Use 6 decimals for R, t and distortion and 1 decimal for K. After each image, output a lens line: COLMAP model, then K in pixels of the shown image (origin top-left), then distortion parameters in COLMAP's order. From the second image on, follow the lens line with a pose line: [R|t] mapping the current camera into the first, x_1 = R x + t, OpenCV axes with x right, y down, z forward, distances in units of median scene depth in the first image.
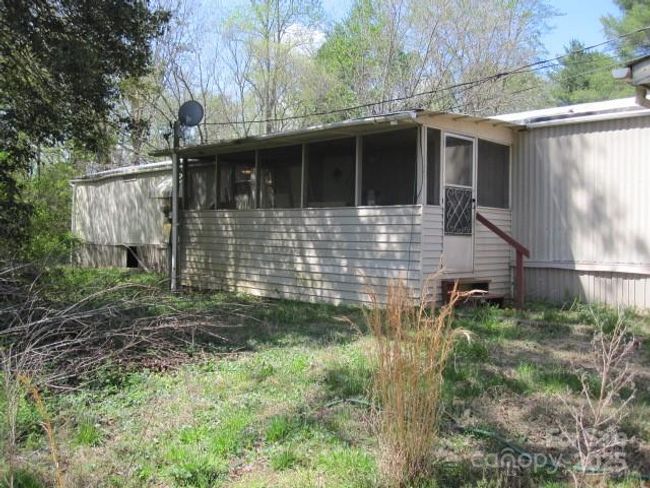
lens RADIAL K [[669.9, 0, 325.0], [0, 669.9, 244.0], [0, 0, 1]] dist [-0.013005, -0.005480]
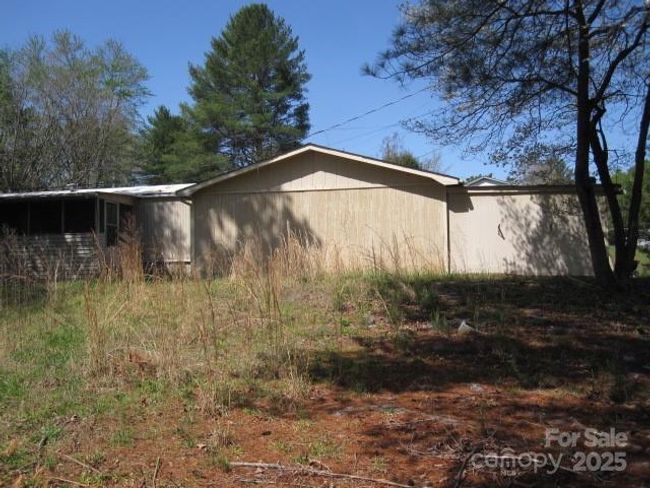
lens RADIAL K [[669.9, 0, 325.0], [0, 669.9, 244.0], [0, 0, 1]] dist [-0.013005, -0.005480]
pose [[0.827918, -0.000078, 0.560849, -0.599115], [0.023278, 0.999143, -0.034223, 0.088174], [-0.560365, 0.041389, 0.827211, -1.570250]]
